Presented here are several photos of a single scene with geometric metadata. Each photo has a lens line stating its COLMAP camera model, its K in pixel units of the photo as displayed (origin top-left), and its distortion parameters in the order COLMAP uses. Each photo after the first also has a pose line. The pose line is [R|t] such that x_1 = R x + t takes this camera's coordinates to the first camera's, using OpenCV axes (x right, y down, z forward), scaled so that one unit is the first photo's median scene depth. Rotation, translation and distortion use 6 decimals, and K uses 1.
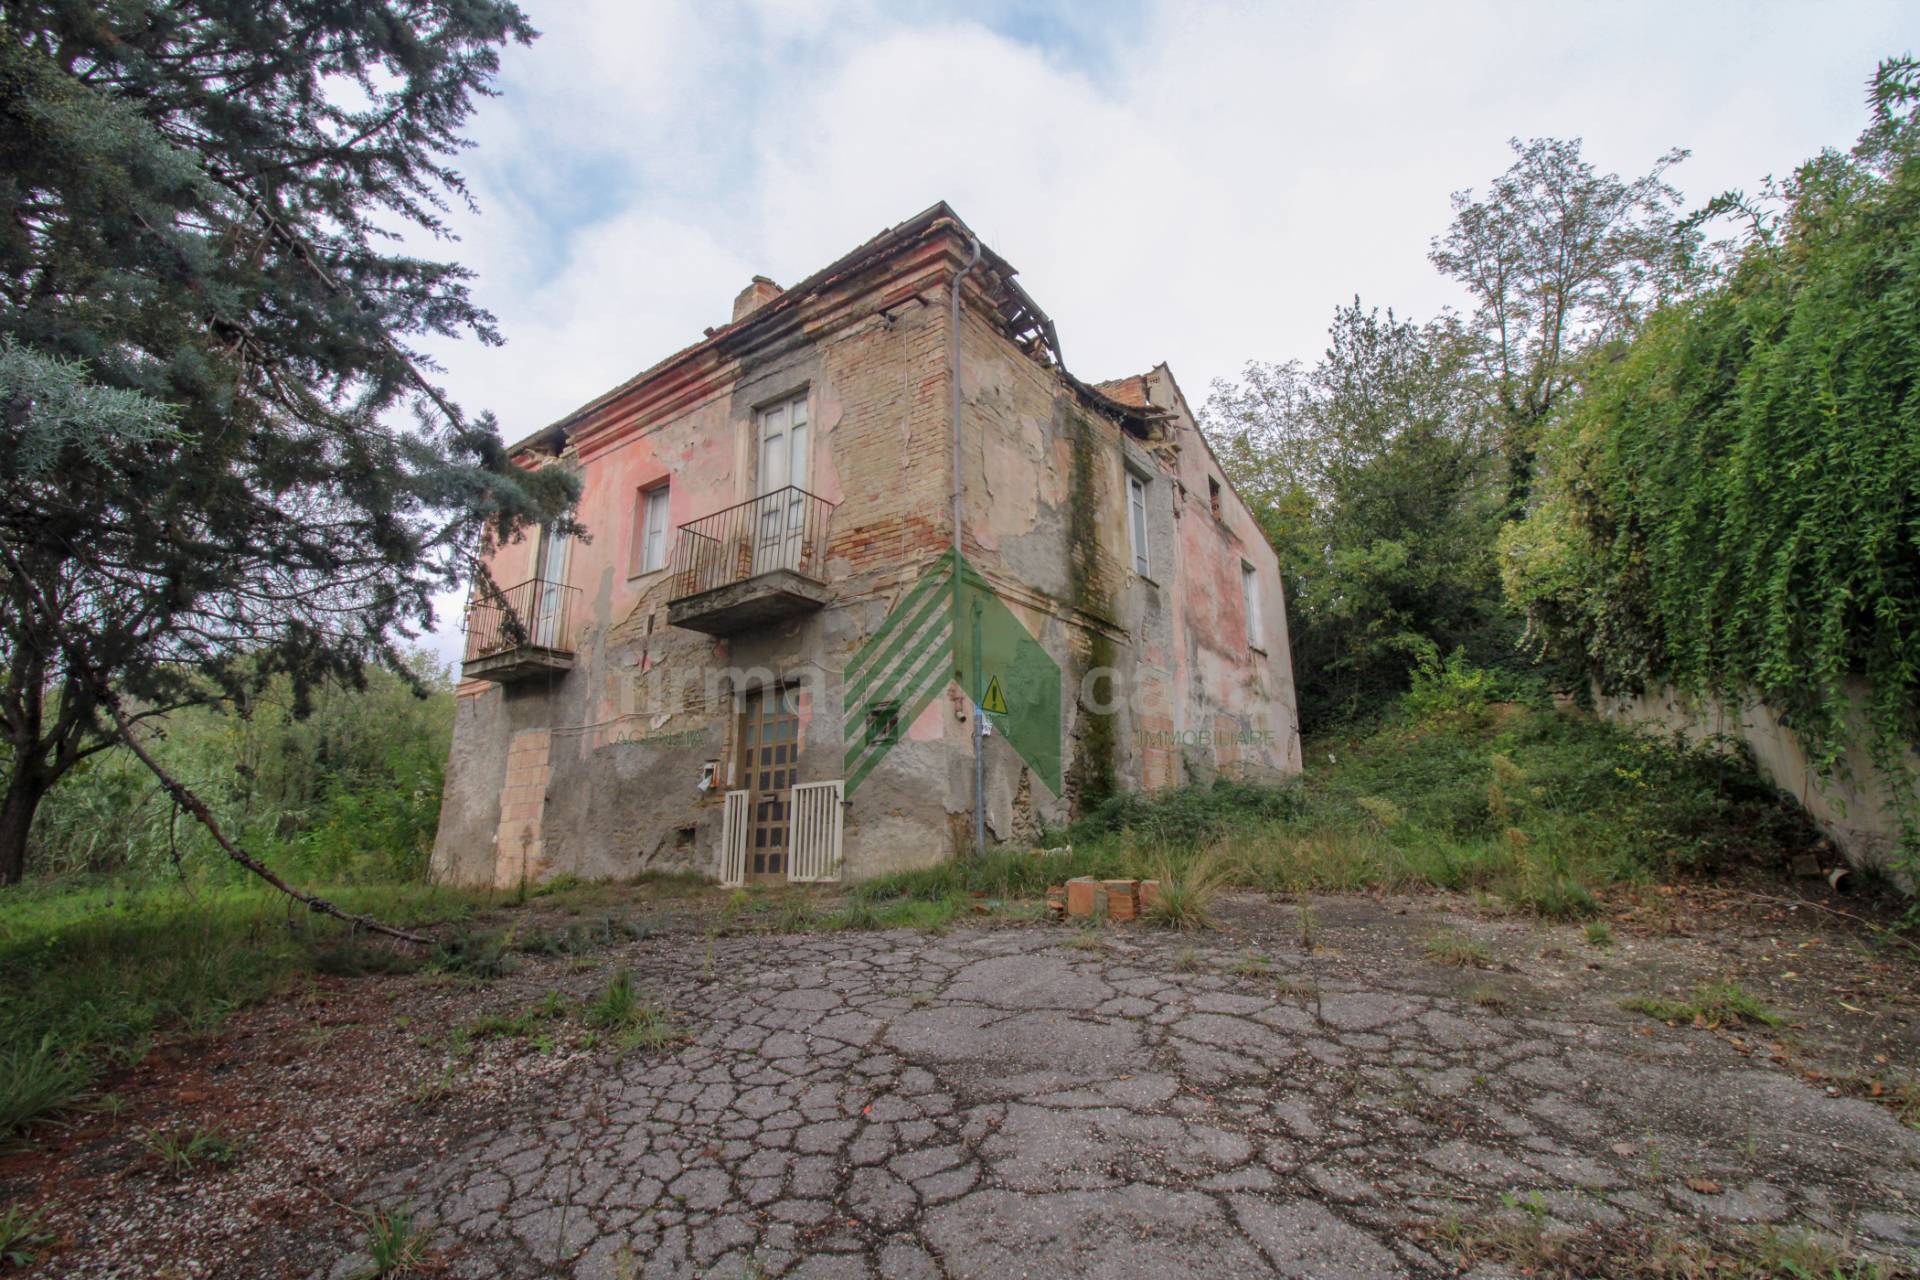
lens RADIAL K [[886.3, 0, 962.0], [0, 886.3, 620.4], [0, 0, 1]] dist [0.001602, -0.012273]
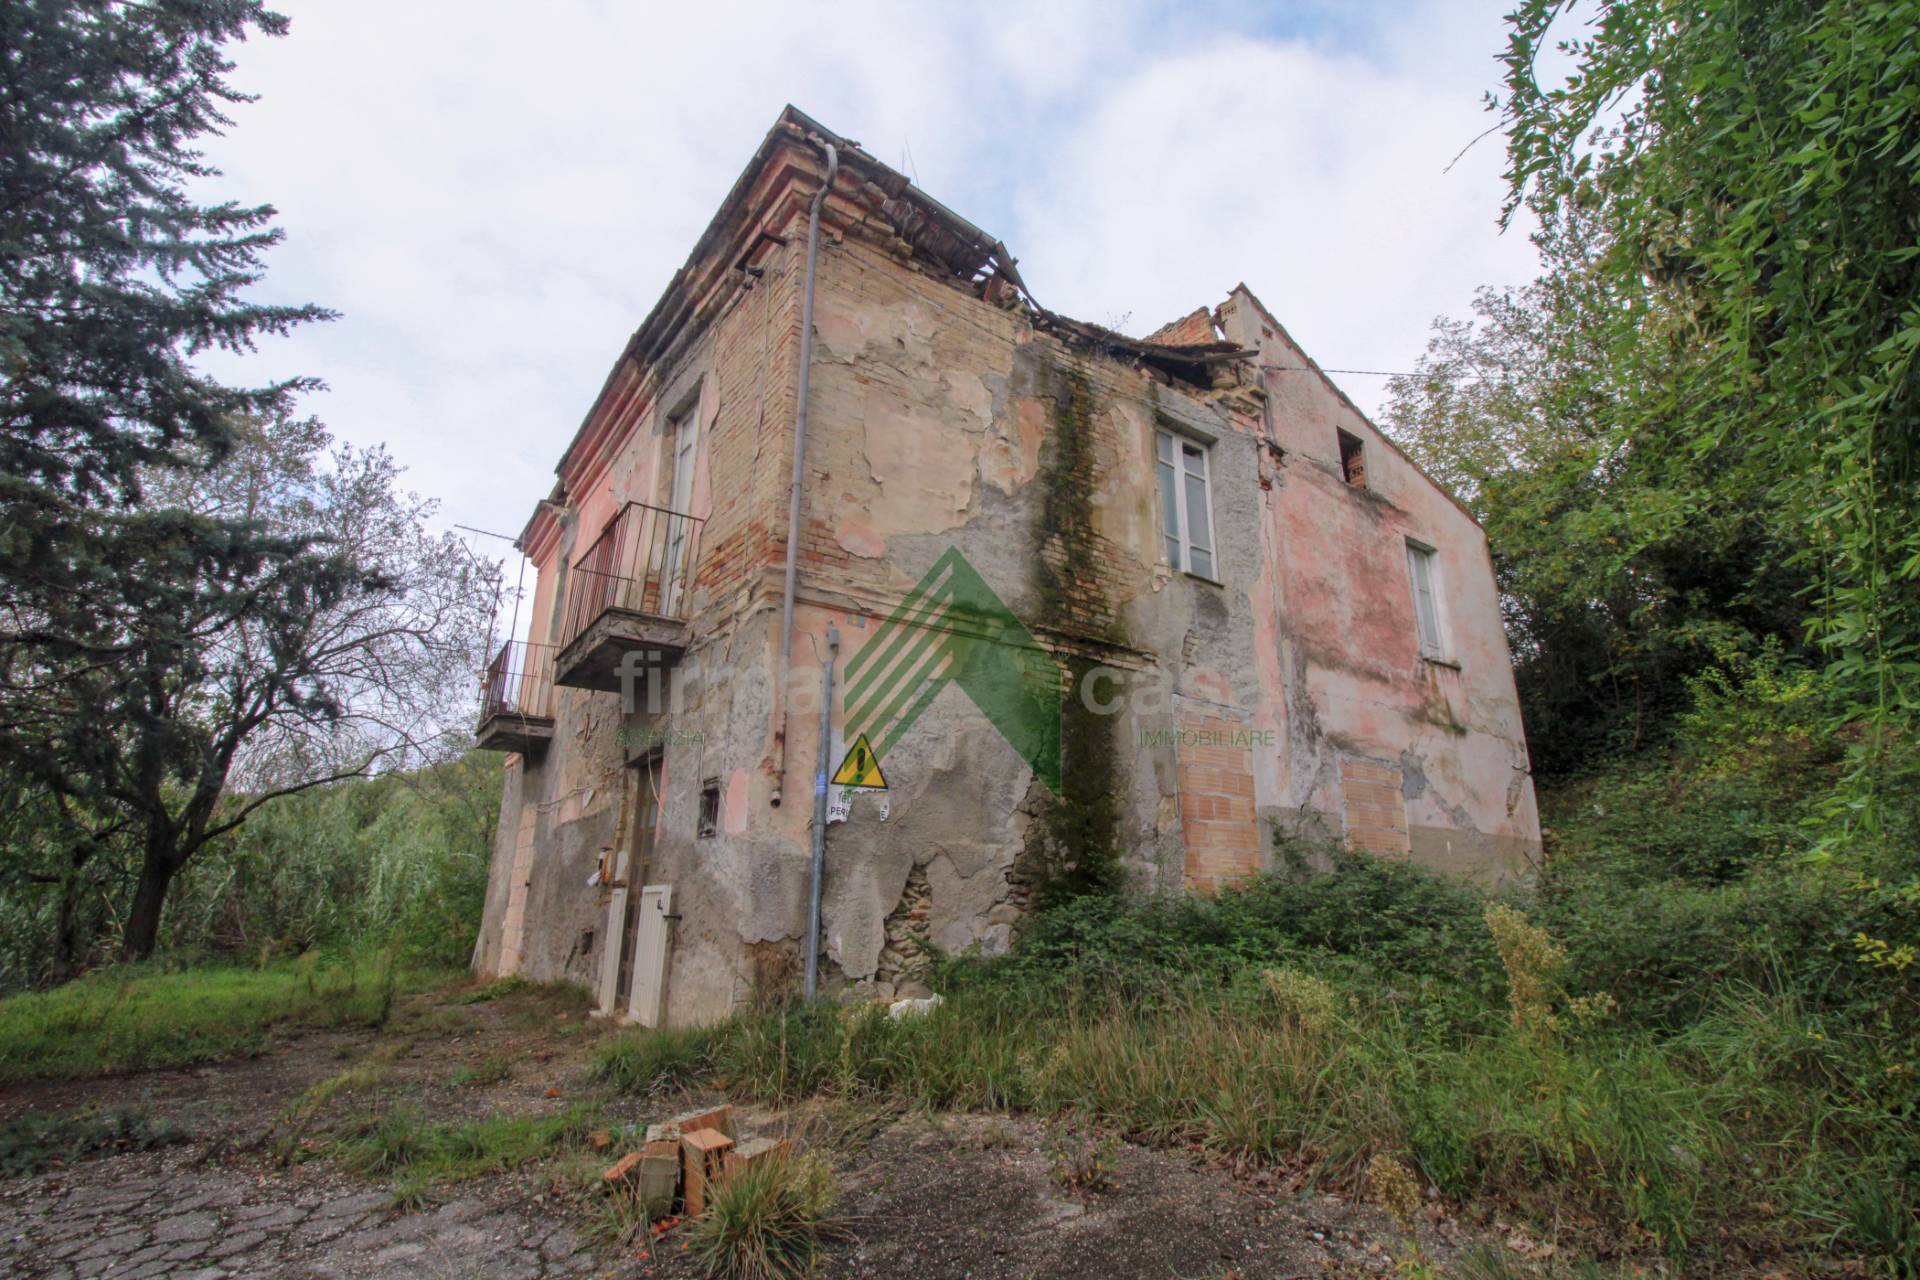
lens RADIAL K [[909.0, 0, 962.8], [0, 909.0, 620.4], [0, 0, 1]] dist [0.004543, -0.014640]
pose [[0.950682, -0.080639, -0.299502, 0.312523], [0.070109, 0.996489, -0.045756, 0.010560], [0.302140, 0.022502, 0.952998, 0.312347]]
